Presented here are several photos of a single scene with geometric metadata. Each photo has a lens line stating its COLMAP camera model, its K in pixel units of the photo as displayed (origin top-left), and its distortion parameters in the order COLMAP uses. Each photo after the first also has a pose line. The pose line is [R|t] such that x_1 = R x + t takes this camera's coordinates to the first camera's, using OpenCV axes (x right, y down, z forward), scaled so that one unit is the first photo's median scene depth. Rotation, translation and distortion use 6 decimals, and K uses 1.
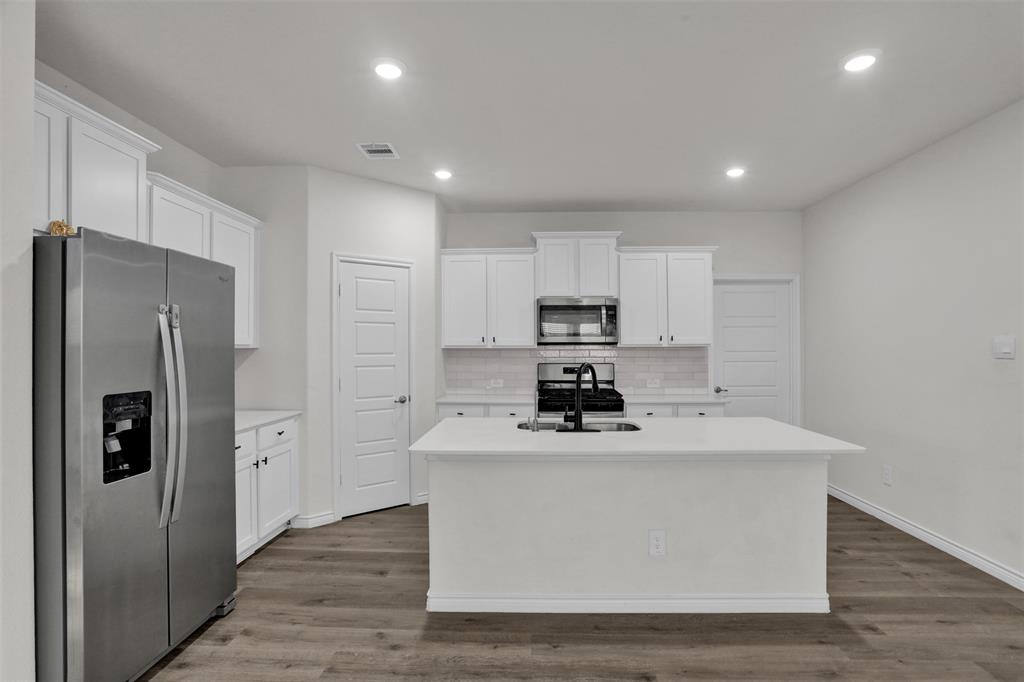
lens RADIAL K [[502.7, 0, 506.2], [0, 502.7, 347.6], [0, 0, 1]] dist [-0.048129, 0.014583]
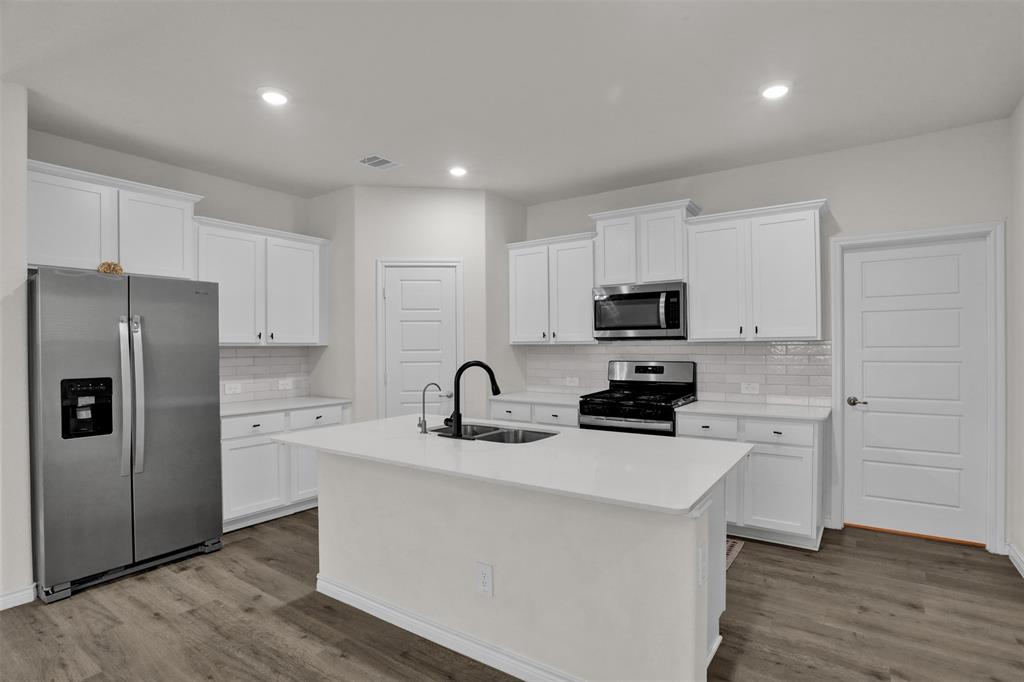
lens RADIAL K [[502.7, 0, 533.4], [0, 502.7, 346.5], [0, 0, 1]] dist [-0.048129, 0.014583]
pose [[0.853006, -0.002599, -0.521895, 0.626919], [0.007102, 0.999953, 0.006629, -0.001191], [0.521854, -0.009361, 0.852984, 0.261312]]
